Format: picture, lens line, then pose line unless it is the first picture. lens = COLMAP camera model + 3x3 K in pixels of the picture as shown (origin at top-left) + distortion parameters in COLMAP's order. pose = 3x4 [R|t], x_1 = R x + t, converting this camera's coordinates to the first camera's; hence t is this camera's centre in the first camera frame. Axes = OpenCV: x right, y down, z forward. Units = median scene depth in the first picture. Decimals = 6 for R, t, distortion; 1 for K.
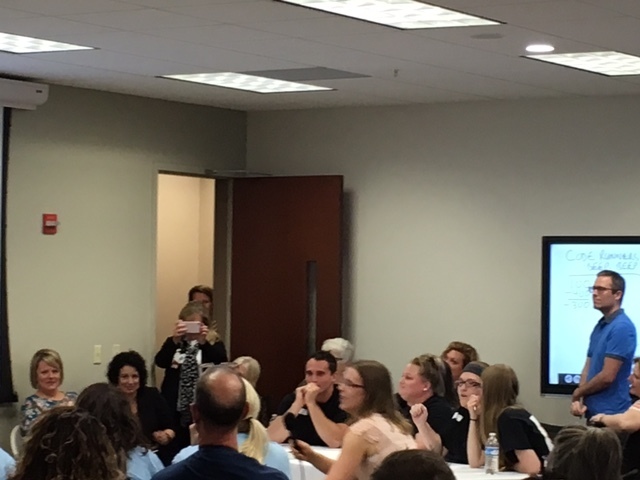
lens RADIAL K [[2142.5, 0, 320.0], [0, 2142.5, 240.0], [0, 0, 1]] dist [0.072196, 0.165491]
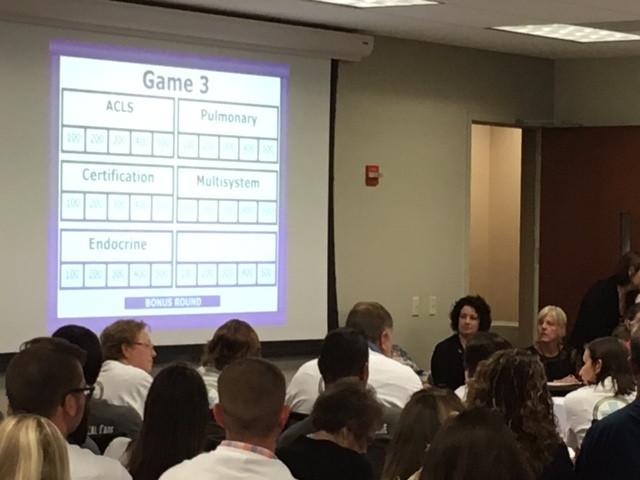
lens RADIAL K [[2357.0, 0, 320.0], [0, 2357.0, 240.0], [0, 0, 1]] dist [-0.086163, 2.938512]
pose [[0.996517, 0.003216, -0.083323, -0.060341], [-0.001272, 0.999726, 0.023381, -0.003078], [0.083375, -0.023194, 0.996248, -0.100224]]
